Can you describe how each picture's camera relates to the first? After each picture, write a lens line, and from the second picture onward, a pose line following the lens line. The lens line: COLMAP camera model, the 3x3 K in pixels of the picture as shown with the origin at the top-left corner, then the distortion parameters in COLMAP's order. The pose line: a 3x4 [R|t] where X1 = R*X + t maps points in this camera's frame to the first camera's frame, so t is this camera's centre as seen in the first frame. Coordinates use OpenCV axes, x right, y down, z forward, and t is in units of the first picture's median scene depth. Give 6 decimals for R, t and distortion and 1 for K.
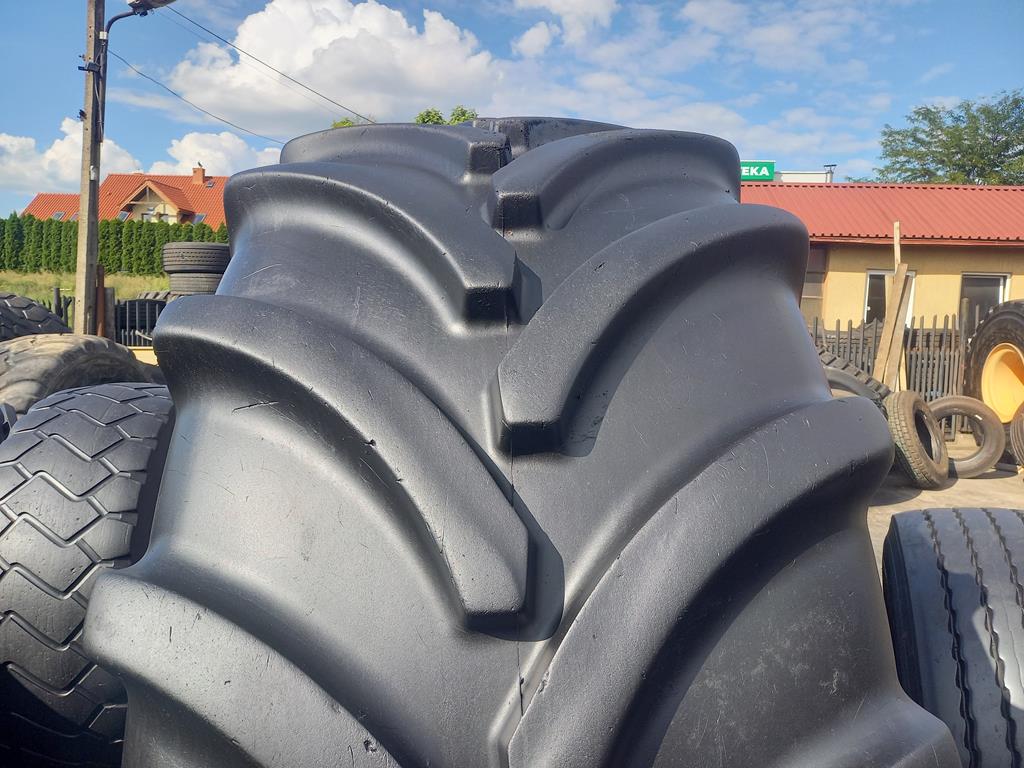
lens RADIAL K [[766.5, 0, 518.2], [0, 766.5, 375.5], [0, 0, 1]] dist [0.025651, -0.020721]
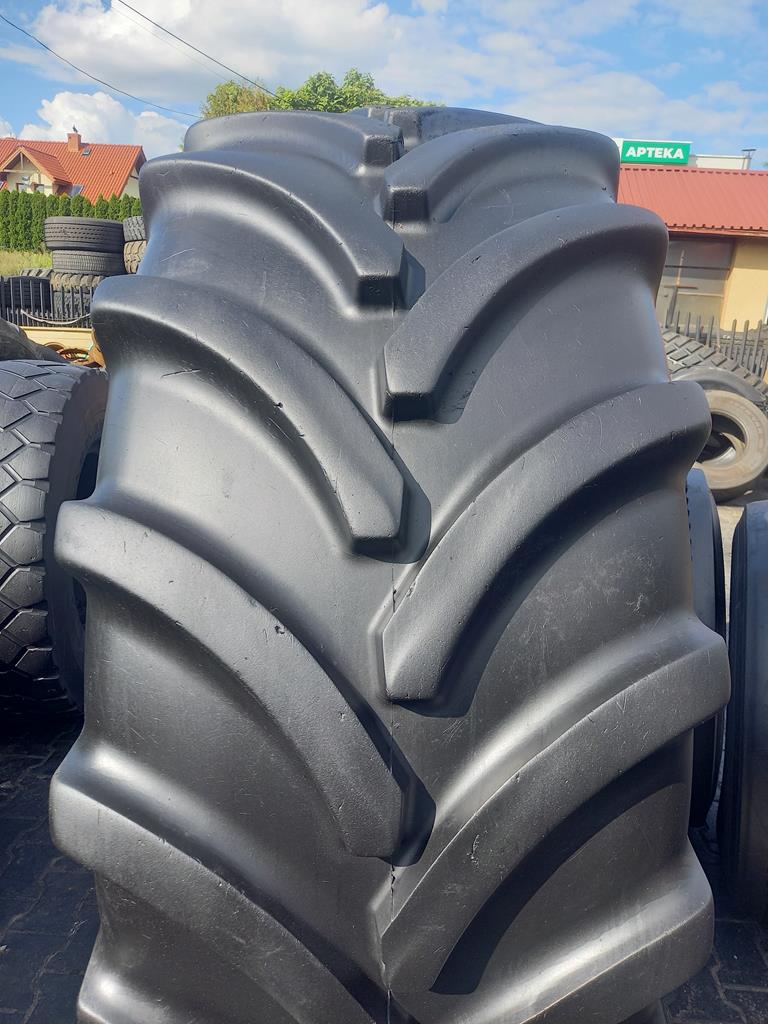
lens RADIAL K [[766.5, 0, 392.1], [0, 766.5, 509.3], [0, 0, 1]] dist [0.025651, -0.020721]
pose [[0.999362, 0.033821, -0.011437, 0.006624], [-0.031216, 0.983201, 0.179835, 0.018202], [0.017327, -0.179363, 0.983630, -0.163419]]
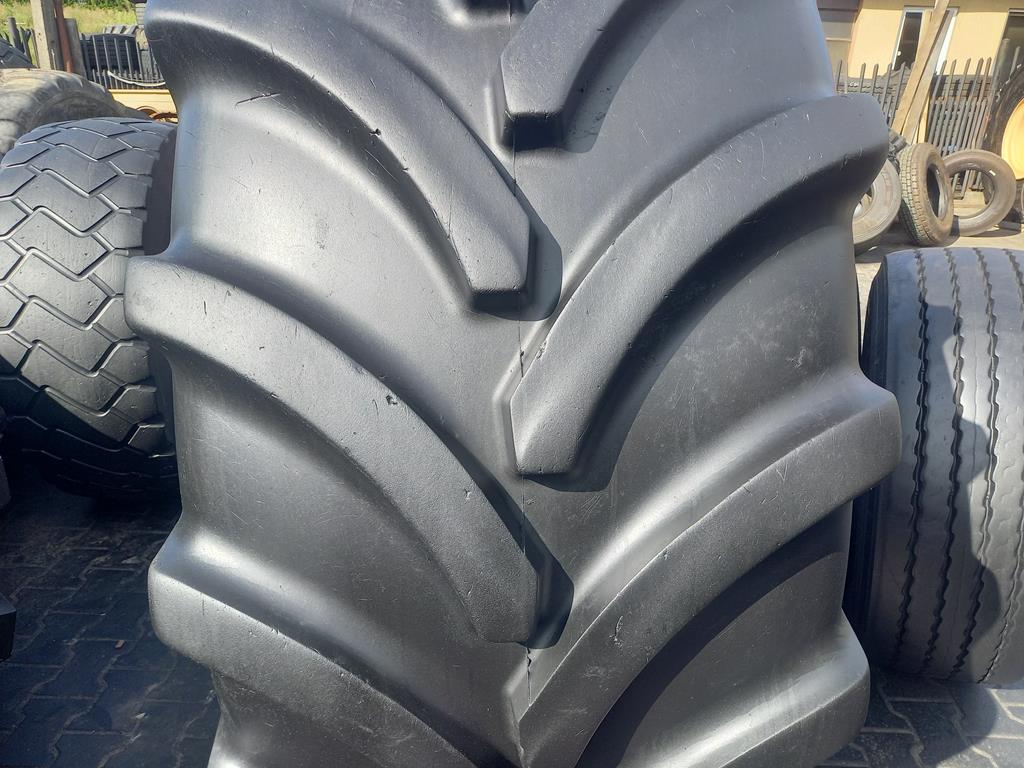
lens RADIAL K [[766.5, 0, 520.3], [0, 766.5, 385.5], [0, 0, 1]] dist [0.025651, -0.020721]
pose [[0.999971, 0.006243, 0.004309, -0.002334], [-0.007285, 0.948755, 0.315930, 0.057575], [-0.002116, -0.315952, 0.948773, -0.052636]]
